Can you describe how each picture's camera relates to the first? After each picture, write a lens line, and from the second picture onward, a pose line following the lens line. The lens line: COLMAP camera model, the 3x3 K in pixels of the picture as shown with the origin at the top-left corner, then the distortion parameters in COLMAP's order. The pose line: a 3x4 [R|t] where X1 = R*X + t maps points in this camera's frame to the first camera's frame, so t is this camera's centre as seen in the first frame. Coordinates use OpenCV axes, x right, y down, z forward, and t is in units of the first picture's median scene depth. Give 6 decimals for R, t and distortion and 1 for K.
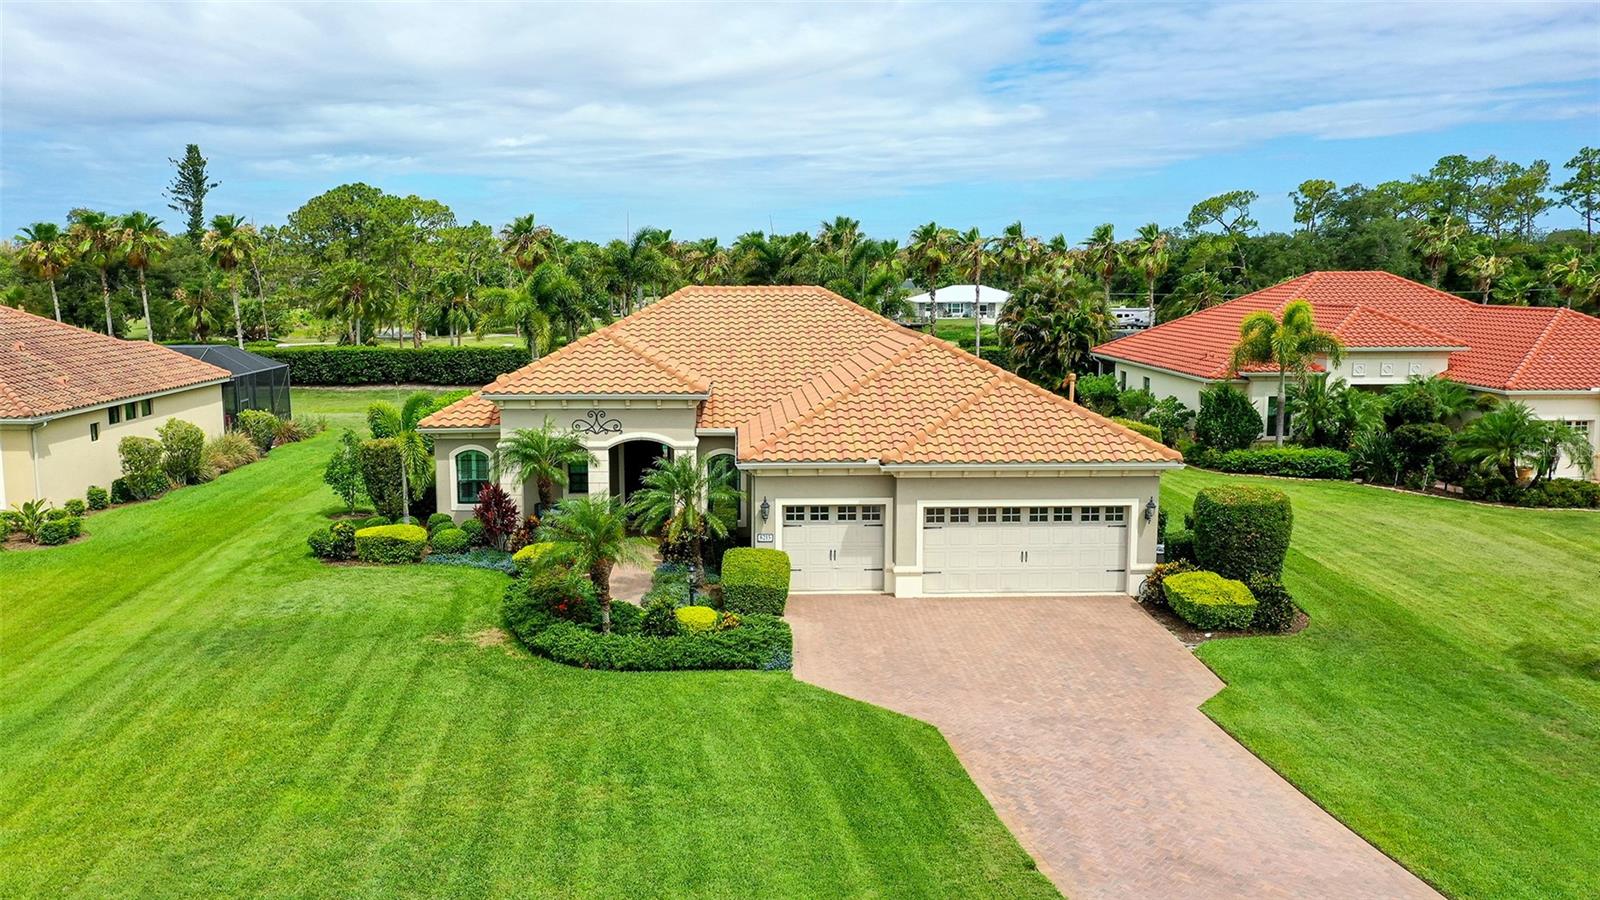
lens RADIAL K [[1353.2, 0, 800.0], [0, 1353.2, 450.0], [0, 0, 1]] dist [0.025301, 0.004149]
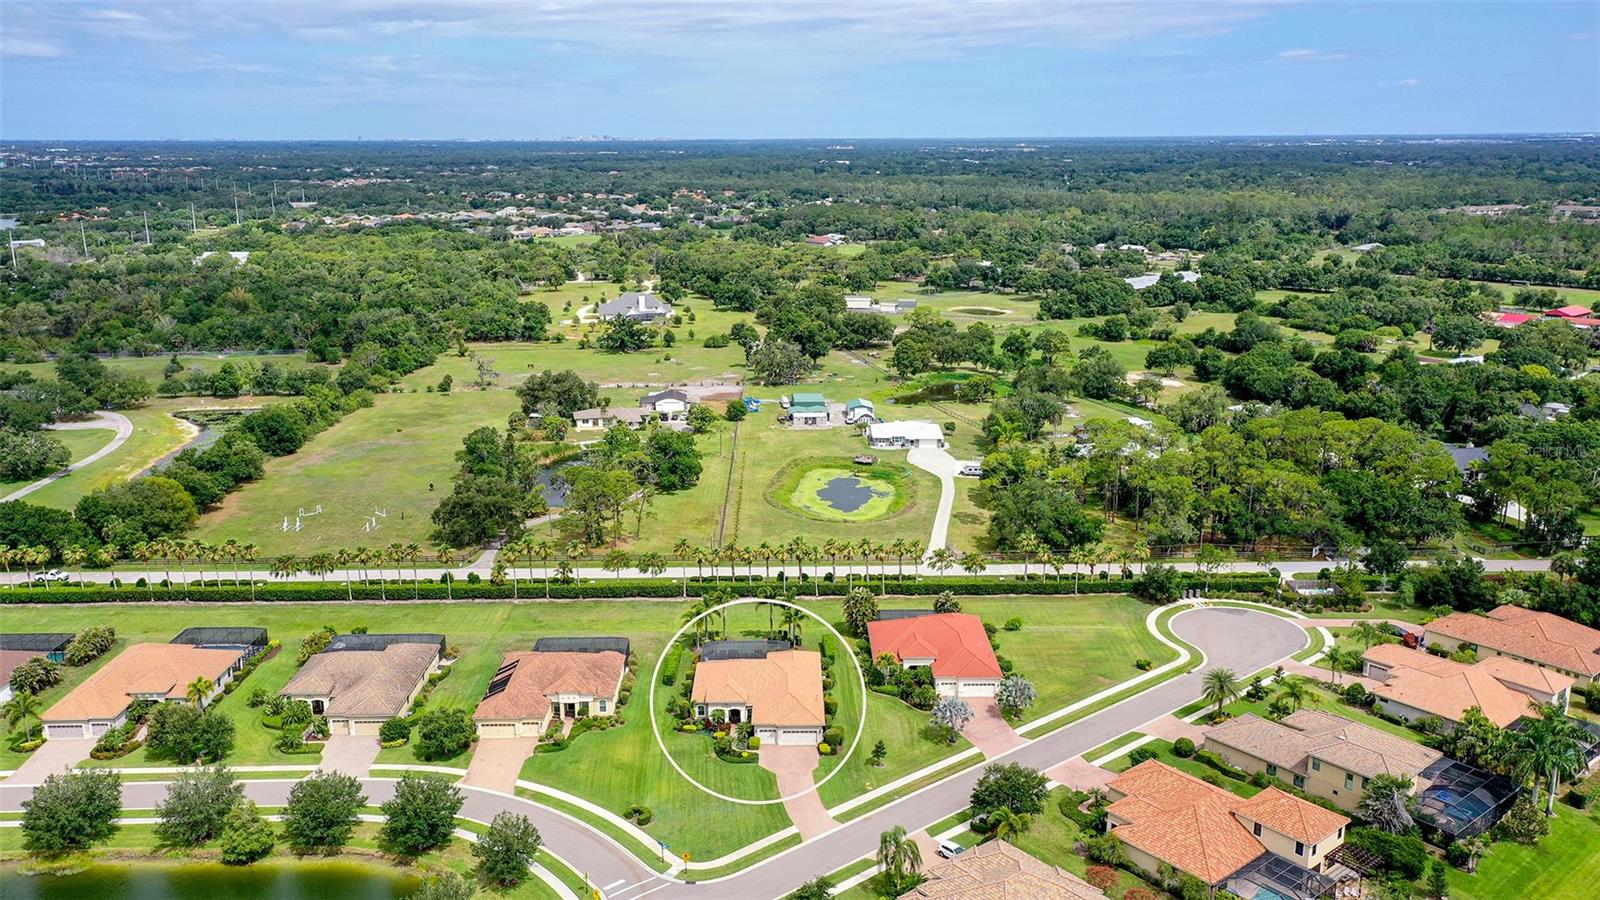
lens RADIAL K [[1353.2, 0, 800.0], [0, 1353.2, 450.0], [0, 0, 1]] dist [0.025301, 0.004149]
pose [[0.999325, 0.010480, -0.035206, 0.364443], [-0.006856, 0.994808, 0.101541, -1.797708], [0.036087, -0.101232, 0.994208, -4.818180]]
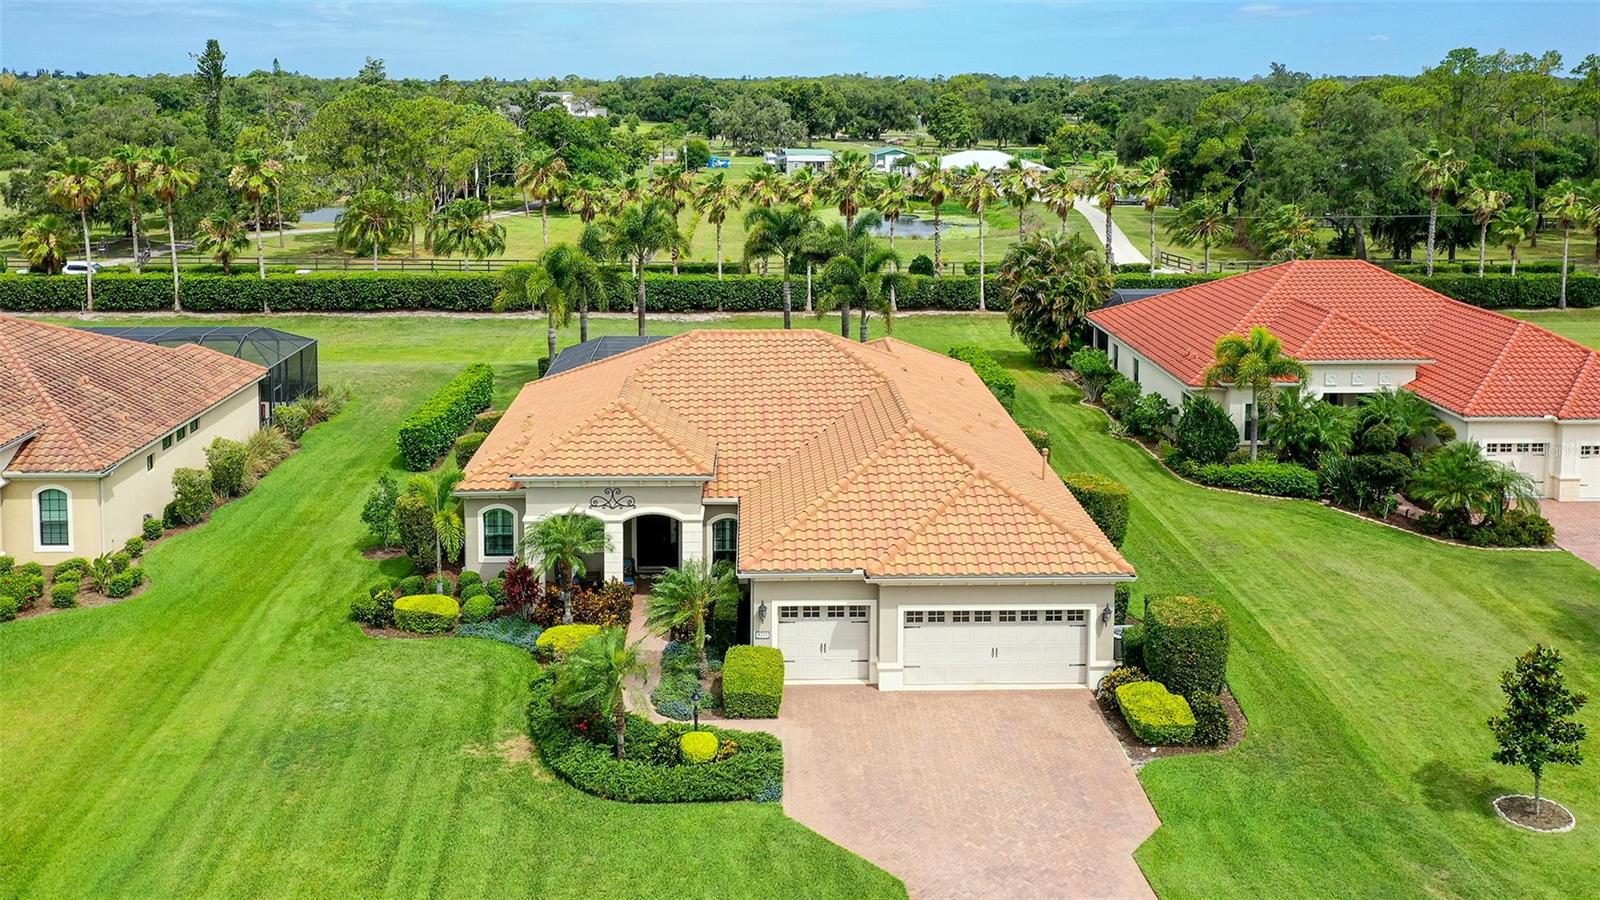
lens RADIAL K [[1414.6, 0, 794.6], [0, 1414.6, 195.6], [0, 0, 1]] dist [0.023386, -0.003494]
pose [[0.999881, 0.006046, -0.014222, 0.015375], [-0.006700, 0.998899, -0.046422, -0.244671], [0.013926, 0.046511, 0.998821, -0.188409]]
